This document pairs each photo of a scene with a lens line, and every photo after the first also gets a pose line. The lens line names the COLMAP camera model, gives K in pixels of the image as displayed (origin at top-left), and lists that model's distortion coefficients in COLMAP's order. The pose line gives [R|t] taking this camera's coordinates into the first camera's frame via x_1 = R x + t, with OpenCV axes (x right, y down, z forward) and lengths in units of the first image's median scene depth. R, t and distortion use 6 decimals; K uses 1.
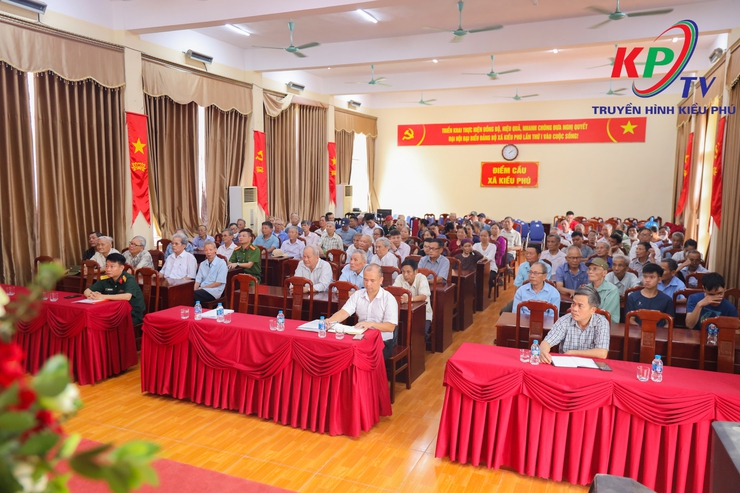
lens RADIAL K [[452.1, 0, 370.0], [0, 452.1, 246.5], [0, 0, 1]] dist [-0.003982, -0.000661]
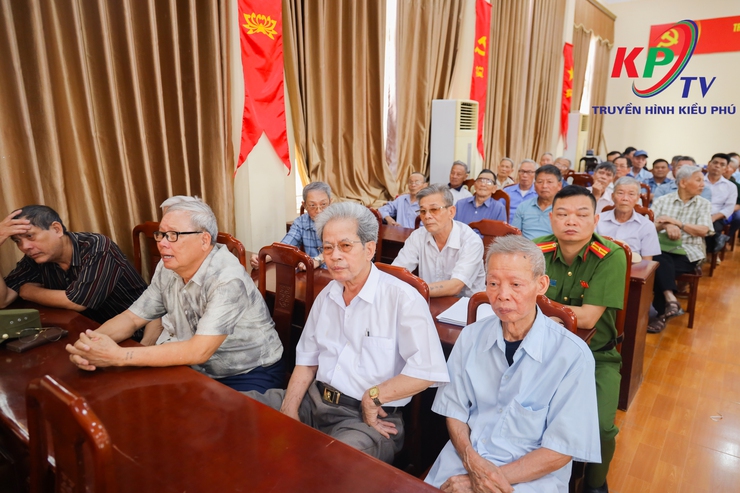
lens RADIAL K [[520.3, 0, 370.0], [0, 520.3, 246.5], [0, 0, 1]] dist [-0.099537, -0.001066]
pose [[0.942390, 0.044744, -0.331510, -0.169981], [-0.015914, 0.995888, 0.089179, -0.012994], [0.334137, -0.078766, 0.939228, 0.387038]]
